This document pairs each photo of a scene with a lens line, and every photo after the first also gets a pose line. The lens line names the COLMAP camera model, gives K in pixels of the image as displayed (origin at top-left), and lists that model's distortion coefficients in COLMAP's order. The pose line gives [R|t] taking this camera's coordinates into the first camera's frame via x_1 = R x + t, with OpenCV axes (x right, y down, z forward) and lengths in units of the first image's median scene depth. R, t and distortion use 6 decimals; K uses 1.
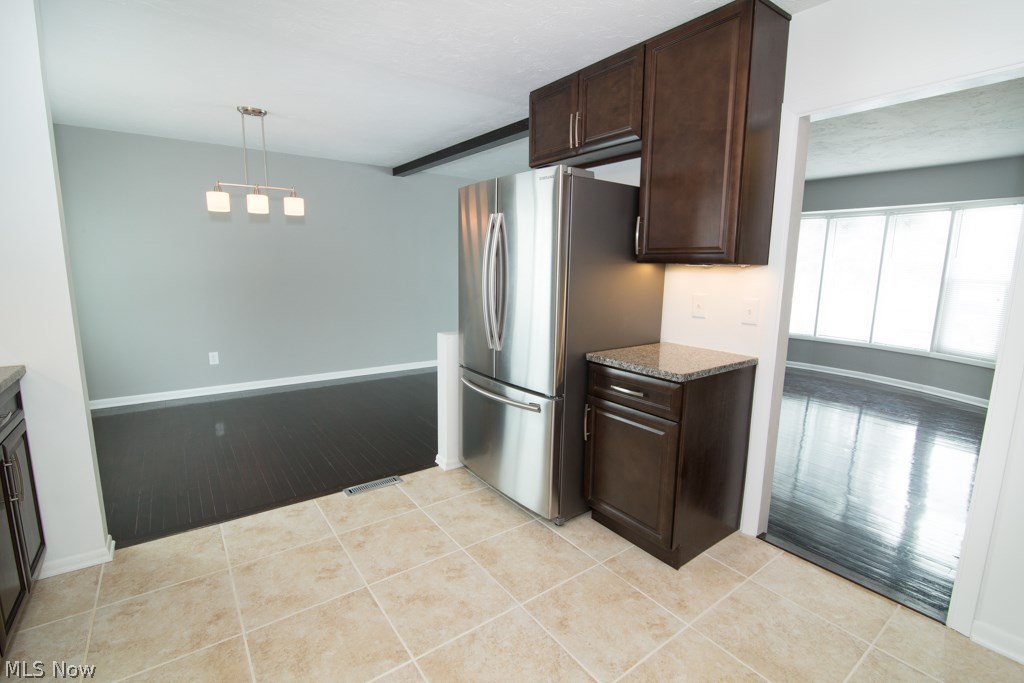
lens RADIAL K [[469.4, 0, 508.1], [0, 469.4, 340.3], [0, 0, 1]] dist [-0.005938, -0.000324]
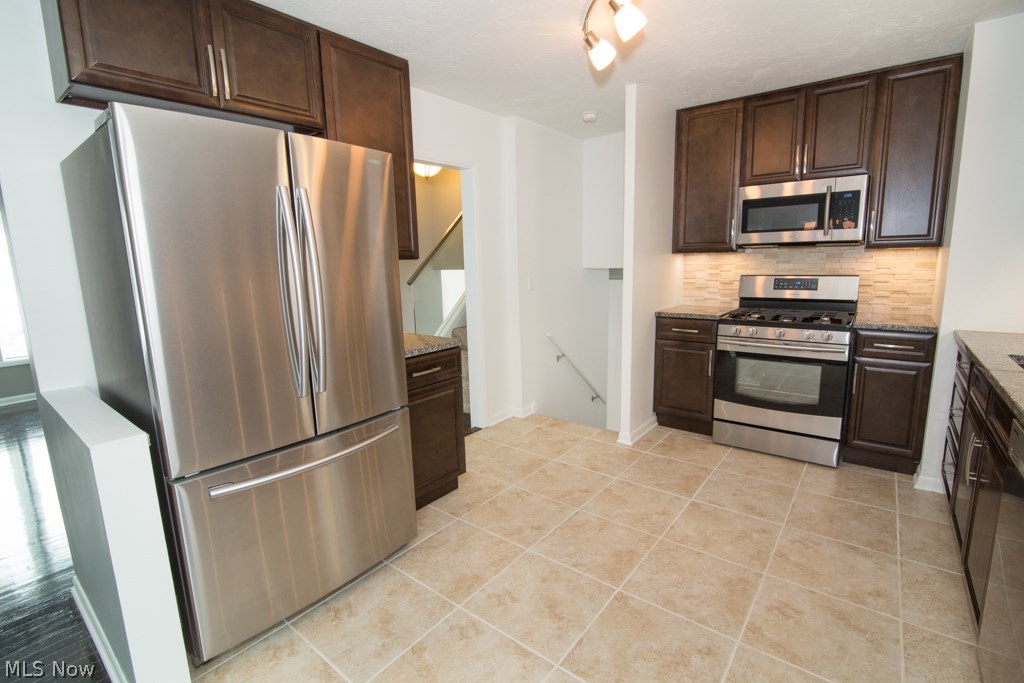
lens RADIAL K [[469.4, 0, 517.7], [0, 469.4, 342.9], [0, 0, 1]] dist [-0.005938, -0.000324]
pose [[-0.276277, -0.171438, 0.945664, -0.966905], [0.176246, 0.958237, 0.225208, -0.196125], [-0.944779, 0.228890, -0.234524, 1.156895]]
